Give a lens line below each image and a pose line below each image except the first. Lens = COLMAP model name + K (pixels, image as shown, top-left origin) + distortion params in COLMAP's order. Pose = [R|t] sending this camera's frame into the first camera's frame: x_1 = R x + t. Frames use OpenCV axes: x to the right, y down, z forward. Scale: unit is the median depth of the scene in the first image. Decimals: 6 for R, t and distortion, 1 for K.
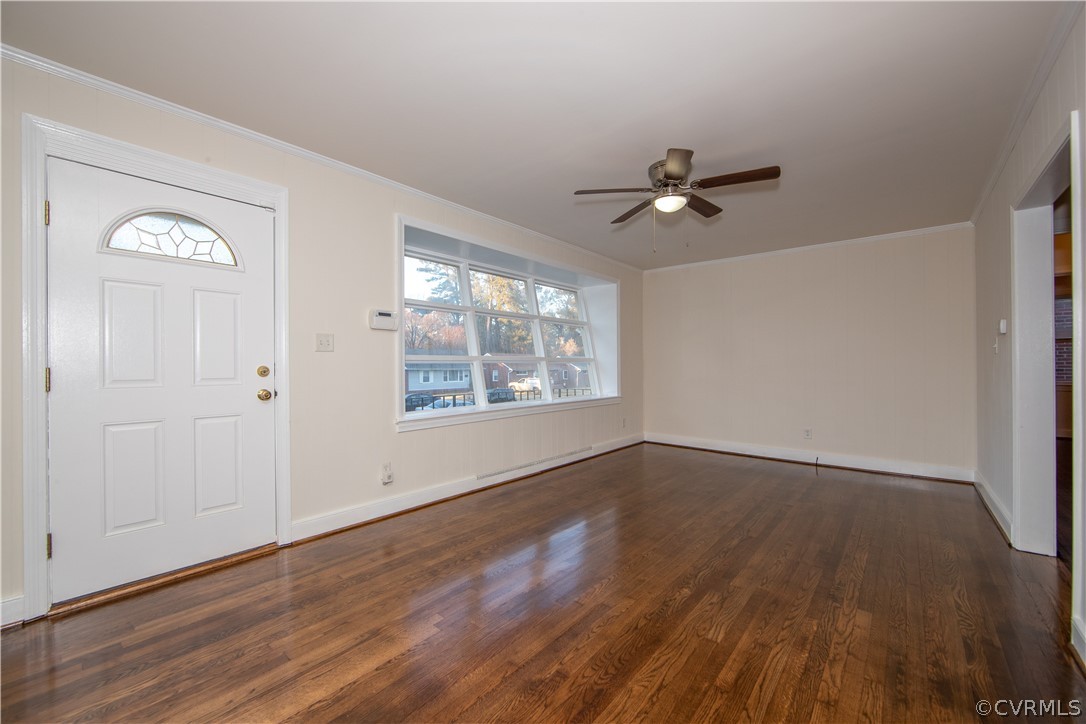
lens RADIAL K [[429.0, 0, 536.8], [0, 429.0, 362.4], [0, 0, 1]] dist [-0.010404, 0.000426]
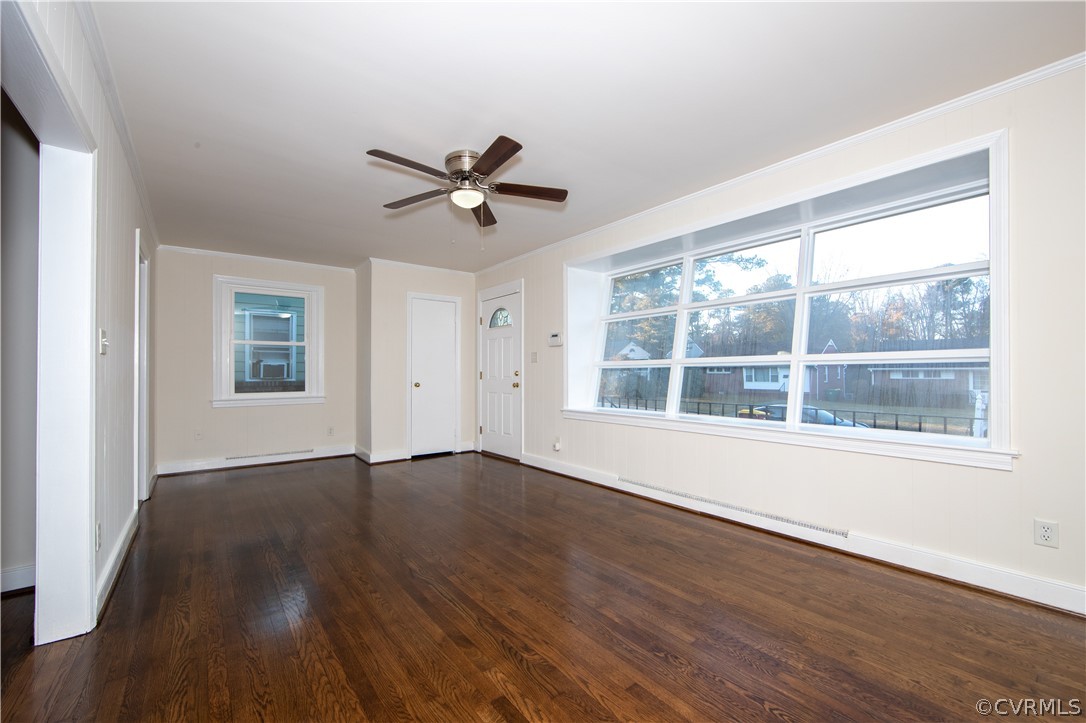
lens RADIAL K [[429.0, 0, 539.3], [0, 429.0, 360.6], [0, 0, 1]] dist [-0.010404, 0.000426]
pose [[-0.184988, -0.020645, -0.982524, 1.139632], [0.013212, 0.999637, -0.023492, 0.008457], [0.982652, -0.017327, -0.184648, 1.247872]]
